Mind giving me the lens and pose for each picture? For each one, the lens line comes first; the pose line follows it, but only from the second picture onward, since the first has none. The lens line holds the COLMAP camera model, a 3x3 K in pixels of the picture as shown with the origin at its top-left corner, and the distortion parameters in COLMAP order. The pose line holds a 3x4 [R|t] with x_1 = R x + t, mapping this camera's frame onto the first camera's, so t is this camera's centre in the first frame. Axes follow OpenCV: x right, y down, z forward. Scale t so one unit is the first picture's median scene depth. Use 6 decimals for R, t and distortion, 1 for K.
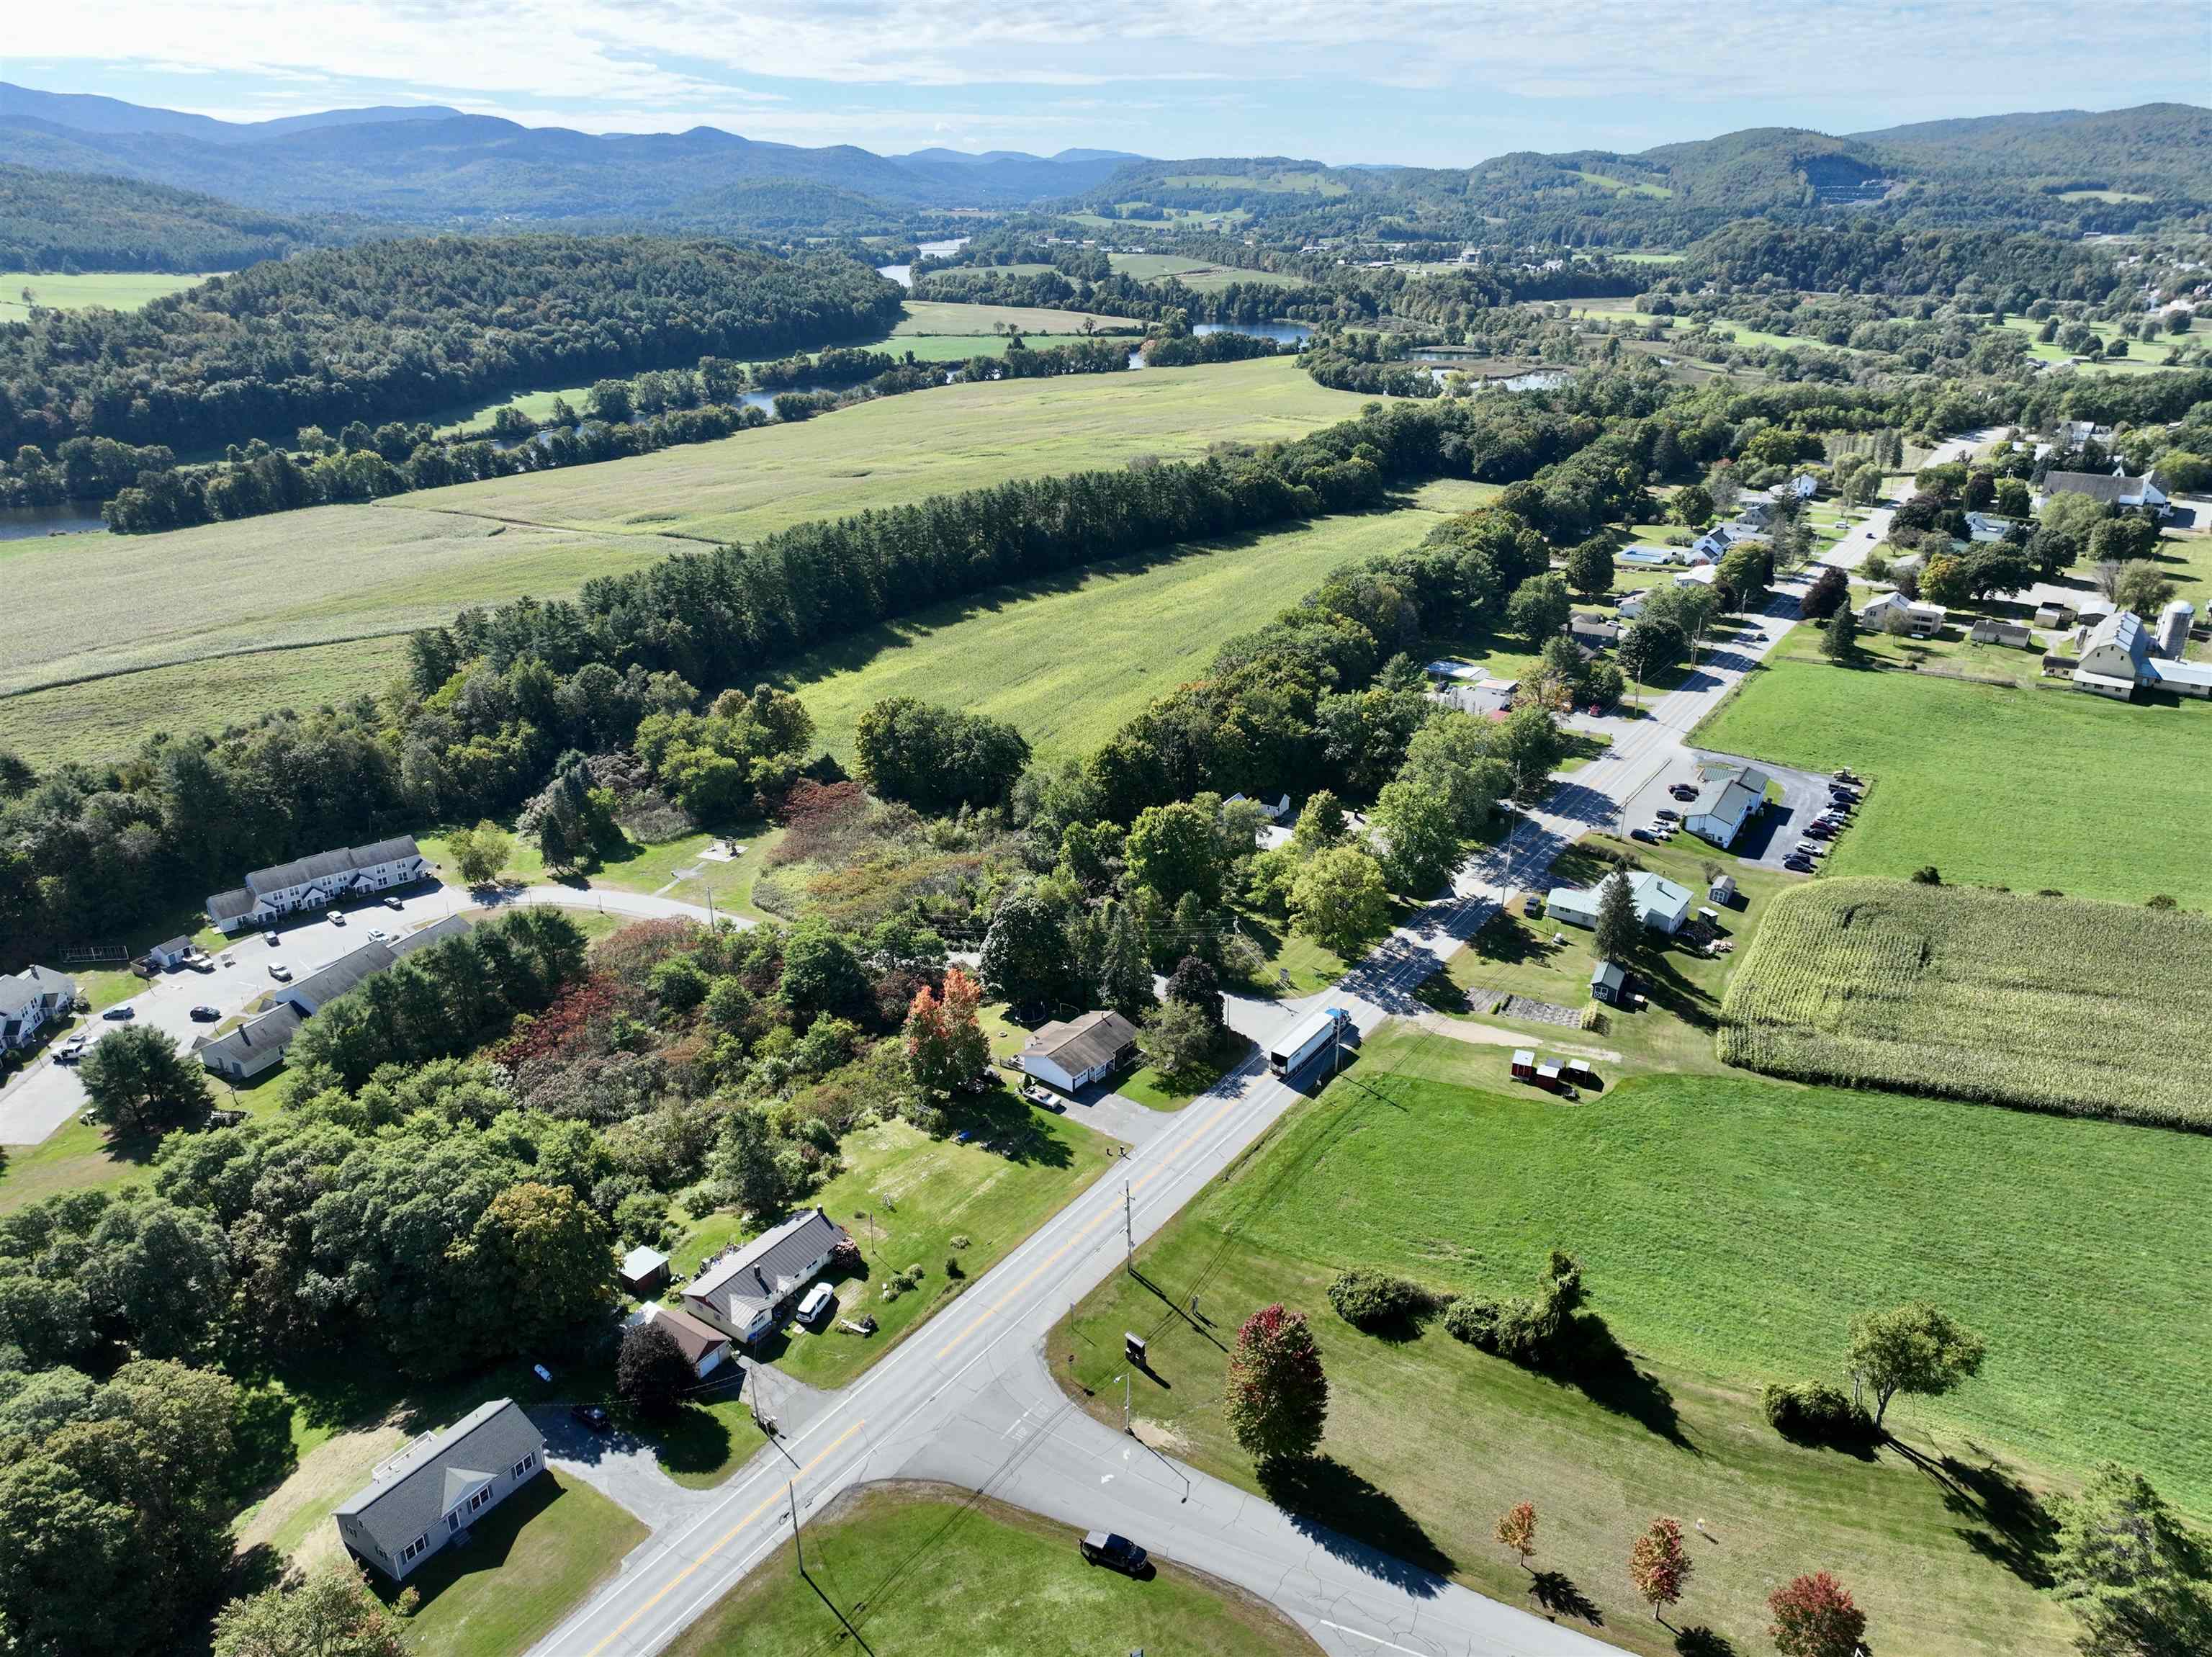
lens RADIAL K [[1548.5, 0, 1111.3], [0, 1548.5, 828.1], [0, 0, 1]] dist [-0.008906, 0.024849]
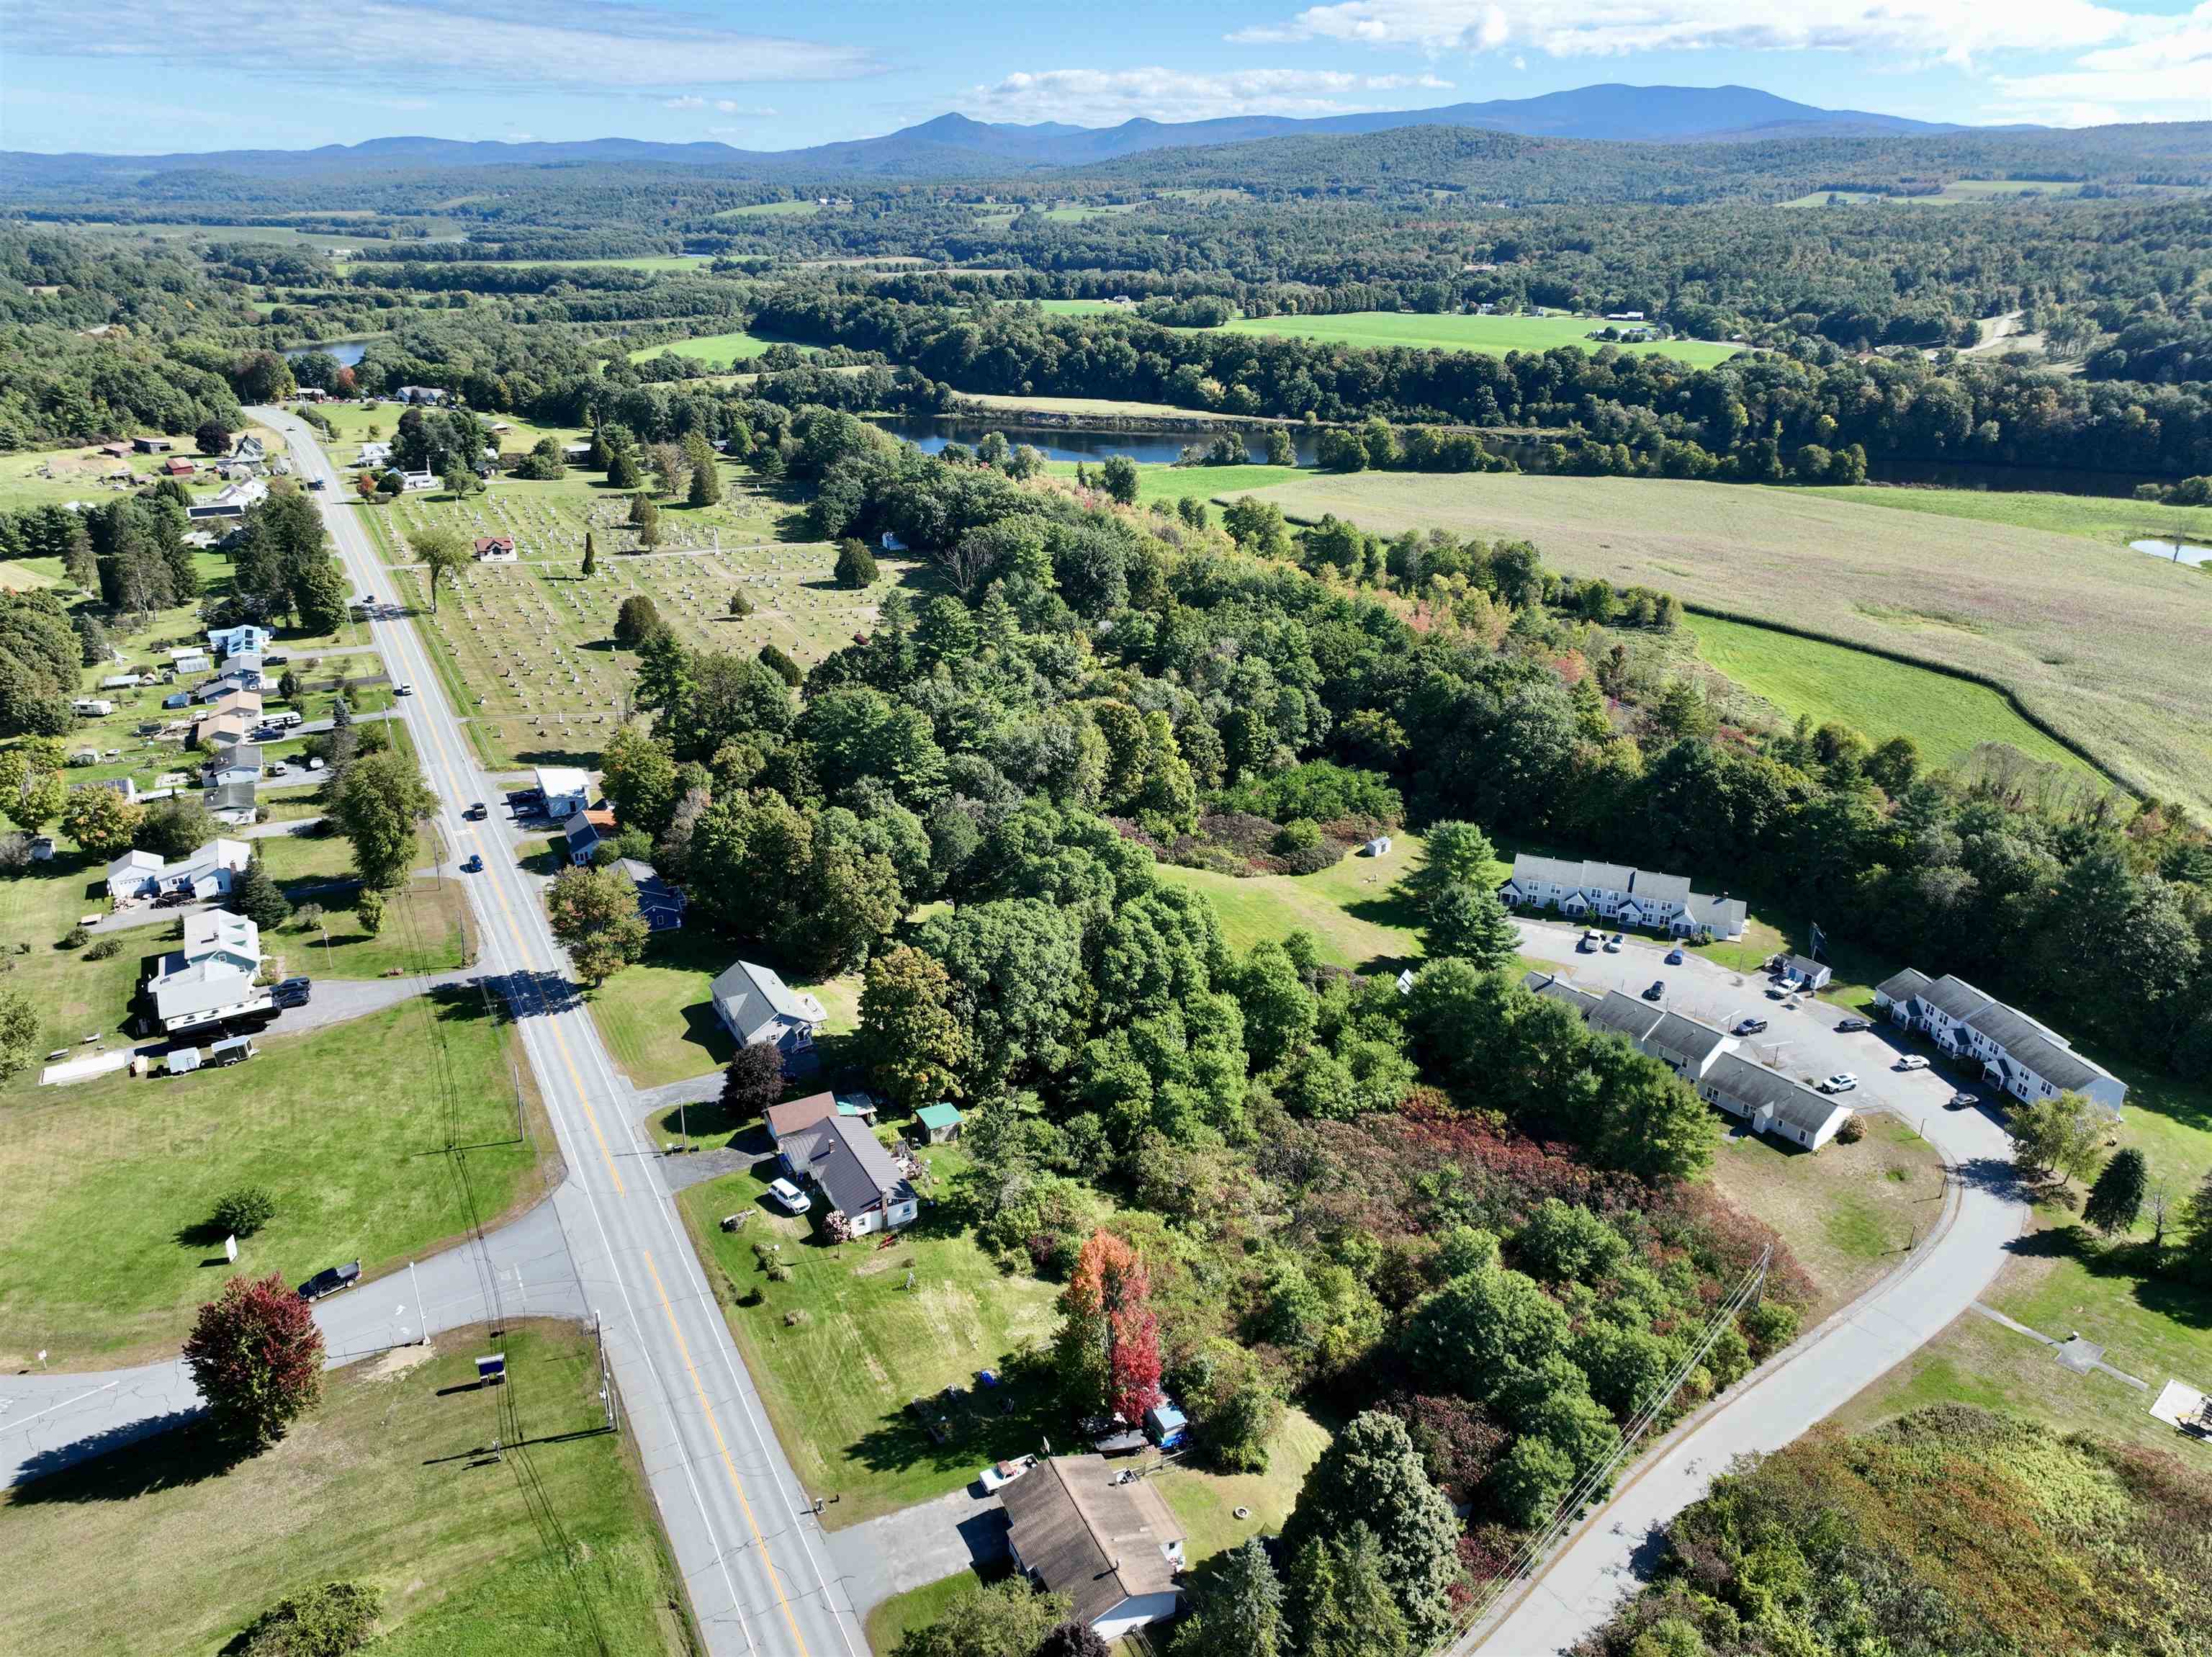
lens RADIAL K [[1534.5, 0, 1104.1], [0, 1534.5, 853.3], [0, 0, 1]] dist [0.001204, 0.008317]
pose [[-0.439043, 0.357063, -0.824468, 0.403060], [-0.360891, 0.770273, 0.525773, -0.406452], [0.822799, 0.528380, -0.209322, 1.093697]]
